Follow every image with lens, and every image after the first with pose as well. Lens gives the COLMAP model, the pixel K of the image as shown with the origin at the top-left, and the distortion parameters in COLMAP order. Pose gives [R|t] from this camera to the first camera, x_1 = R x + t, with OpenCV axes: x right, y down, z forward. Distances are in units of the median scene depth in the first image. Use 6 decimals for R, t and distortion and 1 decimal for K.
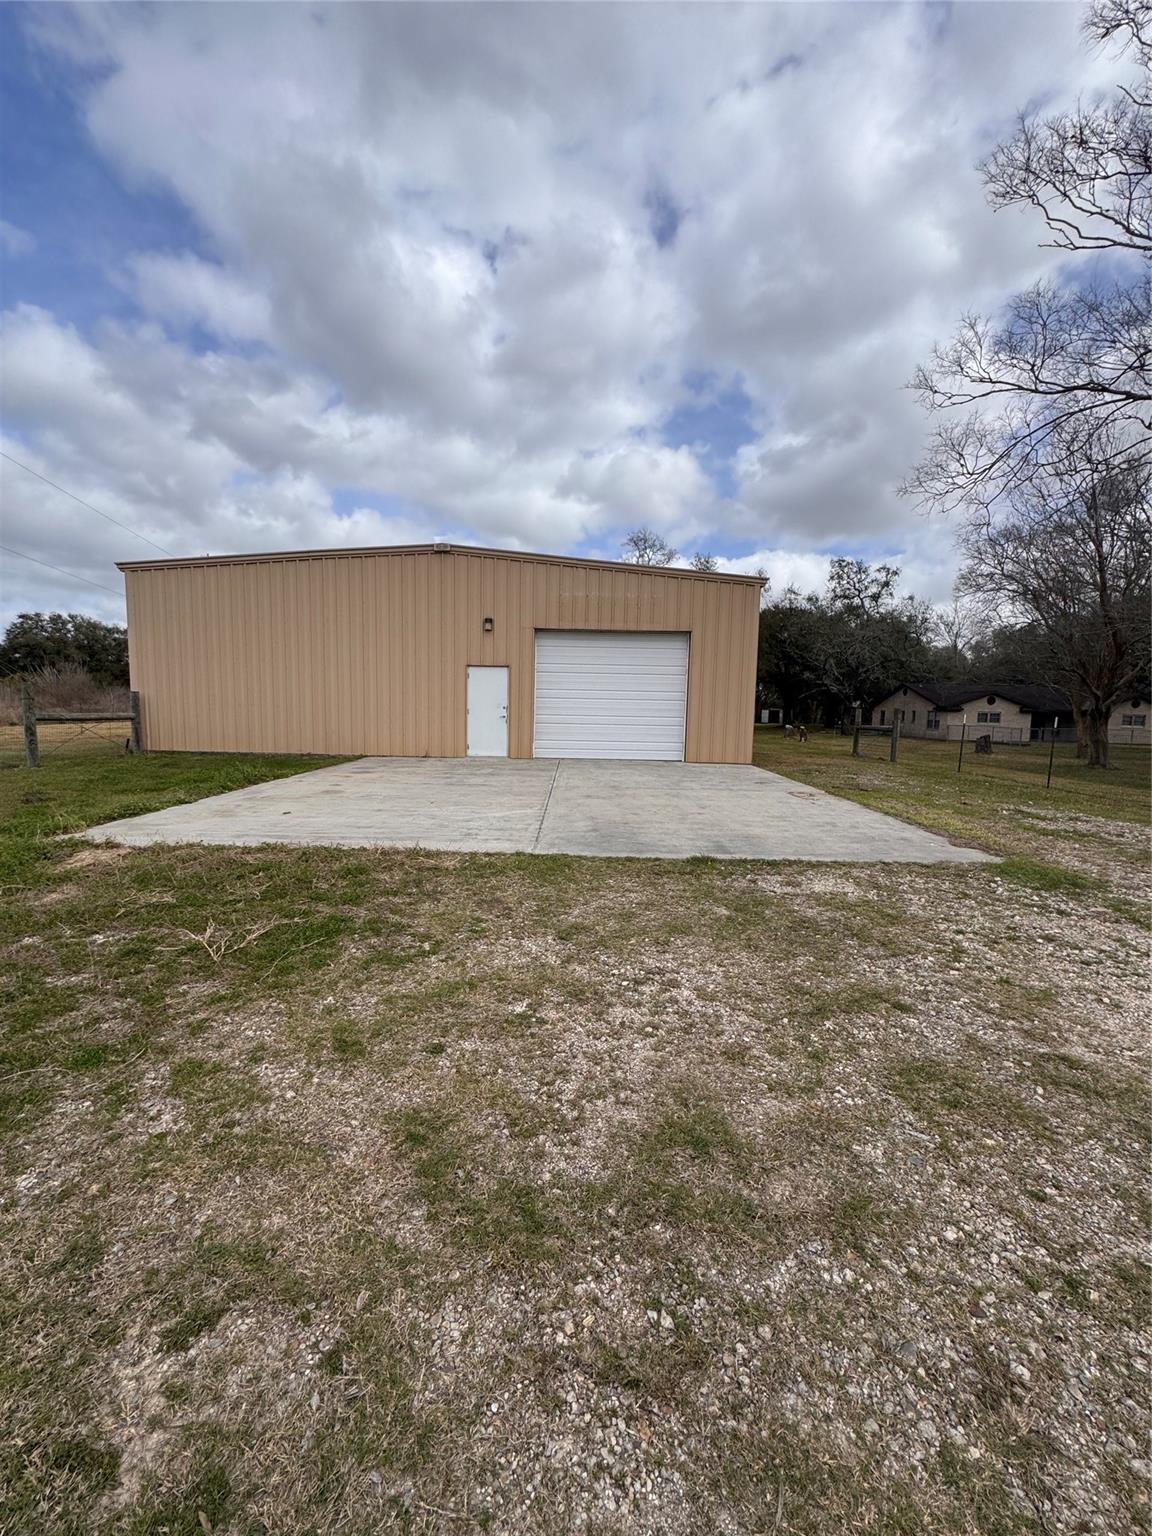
lens RADIAL K [[610.2, 0, 579.3], [0, 610.2, 774.0], [0, 0, 1]] dist [-0.002078, 0.000419]
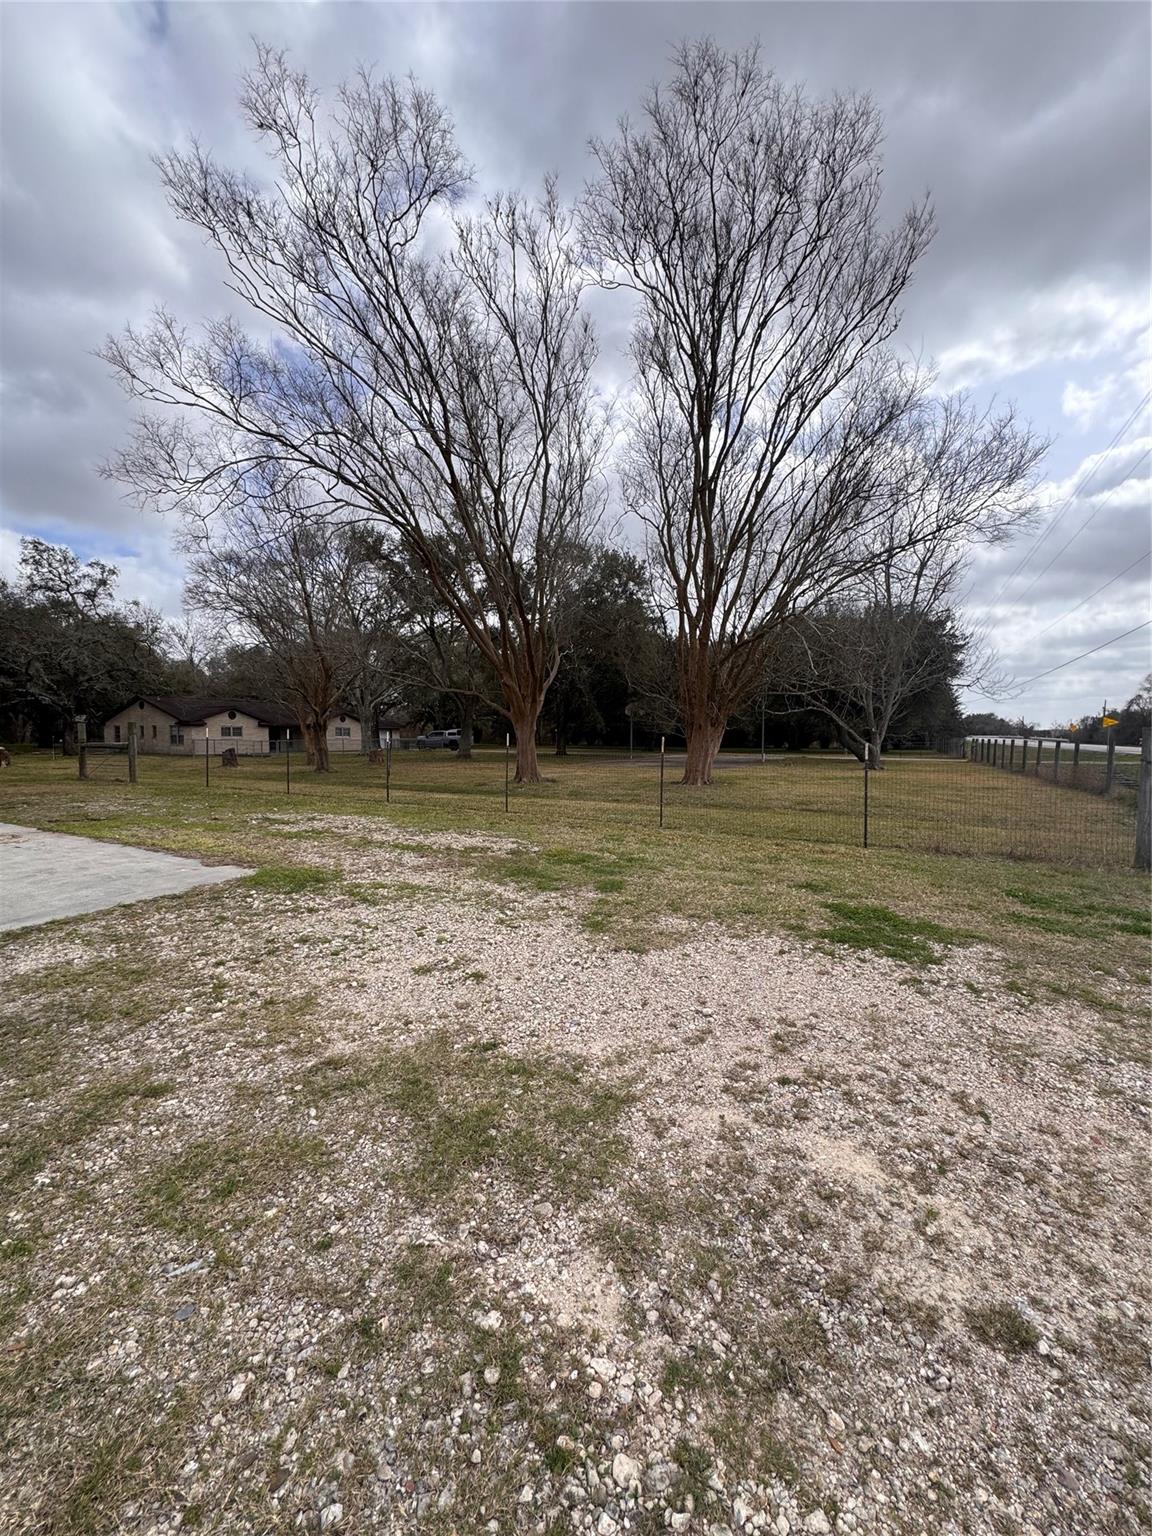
lens RADIAL K [[612.3, 0, 578.4], [0, 612.3, 764.6], [0, 0, 1]] dist [-0.001465, -0.000247]
pose [[0.449711, -0.064491, 0.890843, 0.050220], [0.099549, 0.994795, 0.021762, -0.001899], [-0.887609, 0.078896, 0.453790, 0.061498]]
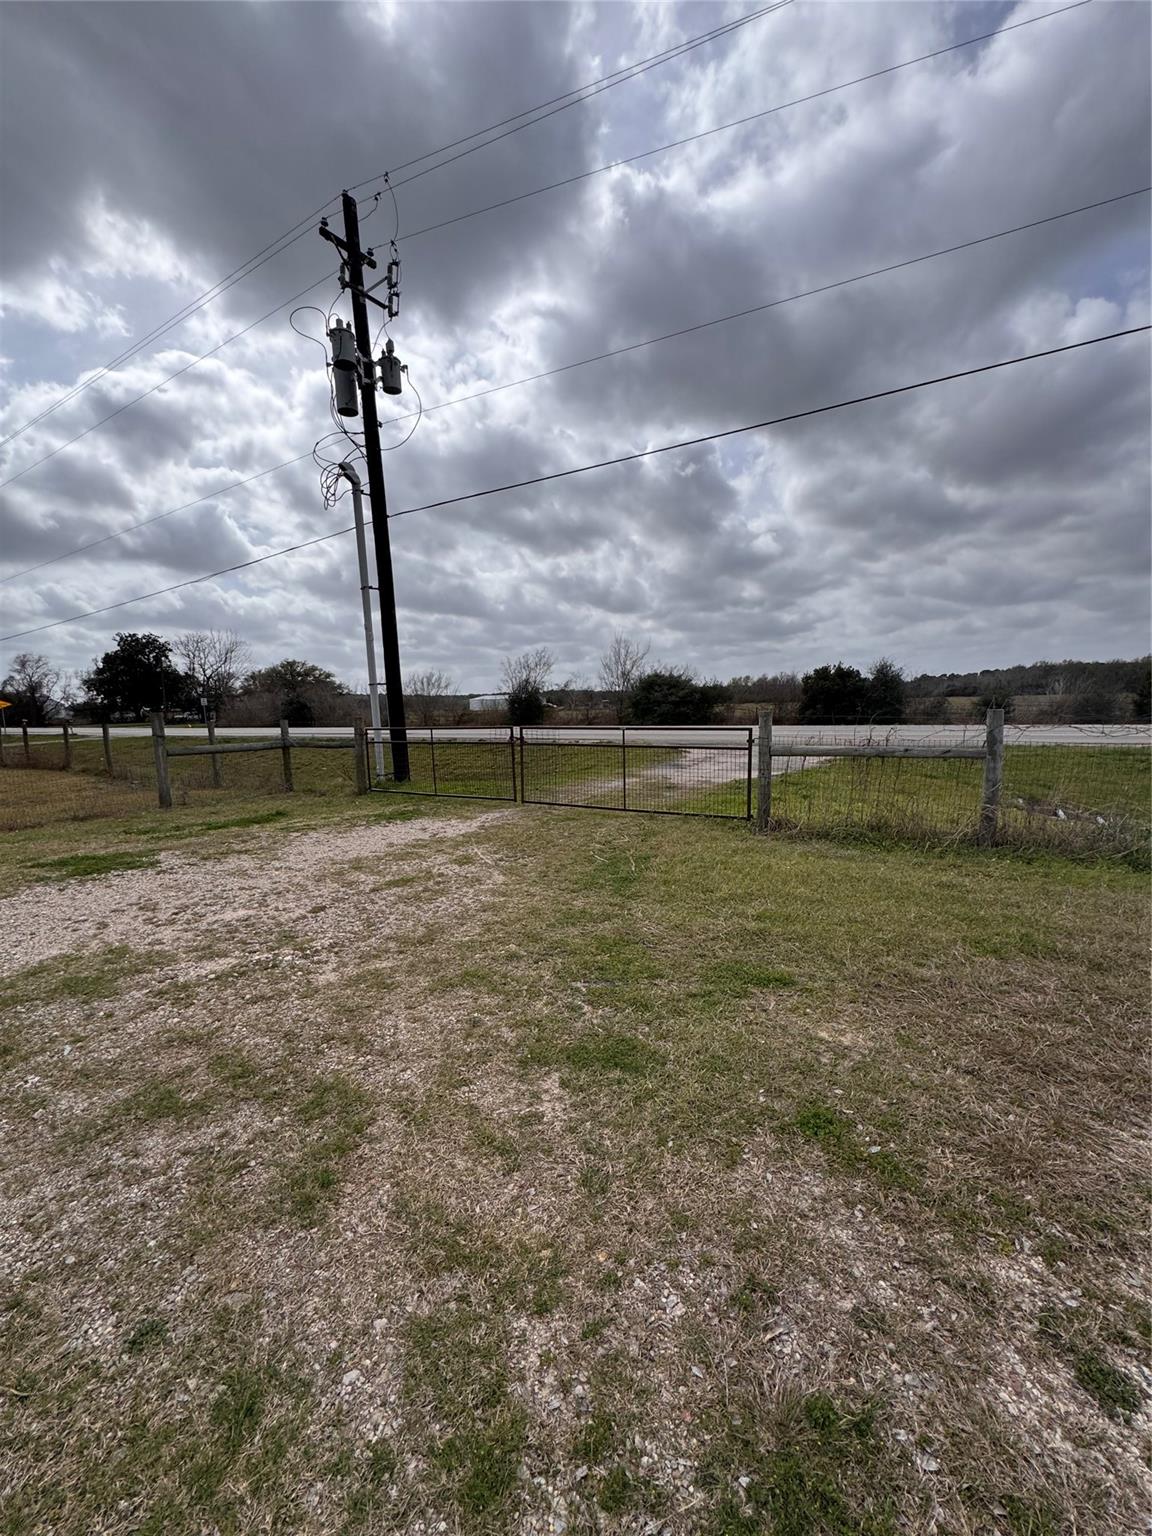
lens RADIAL K [[612.3, 0, 578.4], [0, 612.3, 764.6], [0, 0, 1]] dist [-0.001465, -0.000247]
pose [[-0.855023, -0.051700, 0.516007, -0.382612], [0.061915, 0.977724, 0.200554, -0.076165], [-0.514882, 0.203426, -0.832775, 0.518871]]
